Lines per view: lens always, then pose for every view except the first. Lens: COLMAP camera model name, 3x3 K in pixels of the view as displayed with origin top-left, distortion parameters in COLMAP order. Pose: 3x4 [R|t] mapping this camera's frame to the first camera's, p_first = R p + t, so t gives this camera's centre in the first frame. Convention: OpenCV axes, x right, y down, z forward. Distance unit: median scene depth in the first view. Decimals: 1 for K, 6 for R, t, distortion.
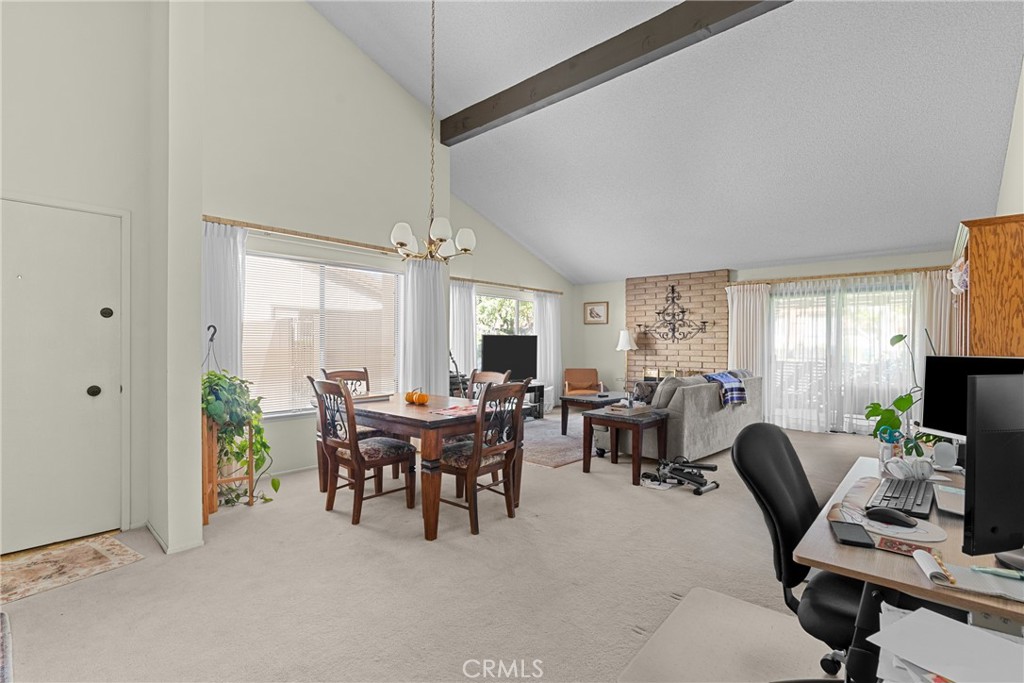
lens RADIAL K [[477.0, 0, 512.0], [0, 477.0, 341.5], [0, 0, 1]] dist [0.004049, 0.000745]
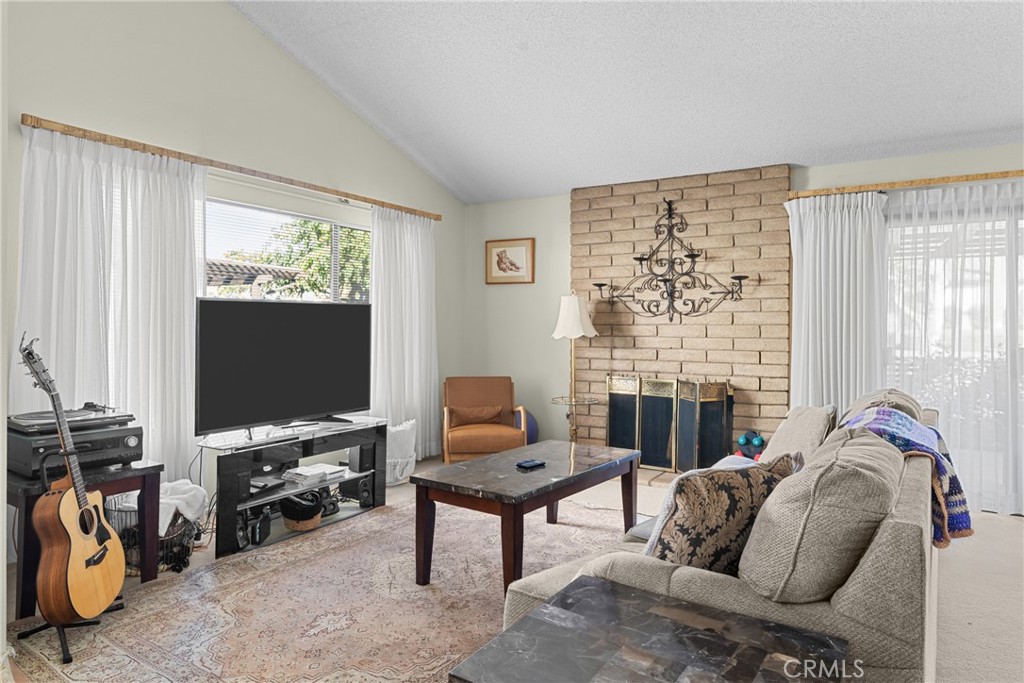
lens RADIAL K [[642.9, 0, 512.0], [0, 642.9, 341.5], [0, 0, 1]] dist [-0.001534, -0.000725]
pose [[0.983815, -0.003723, 0.179146, 0.068433], [-0.001520, 0.999575, 0.029122, 0.003610], [-0.179178, -0.028923, 0.983391, 0.397920]]
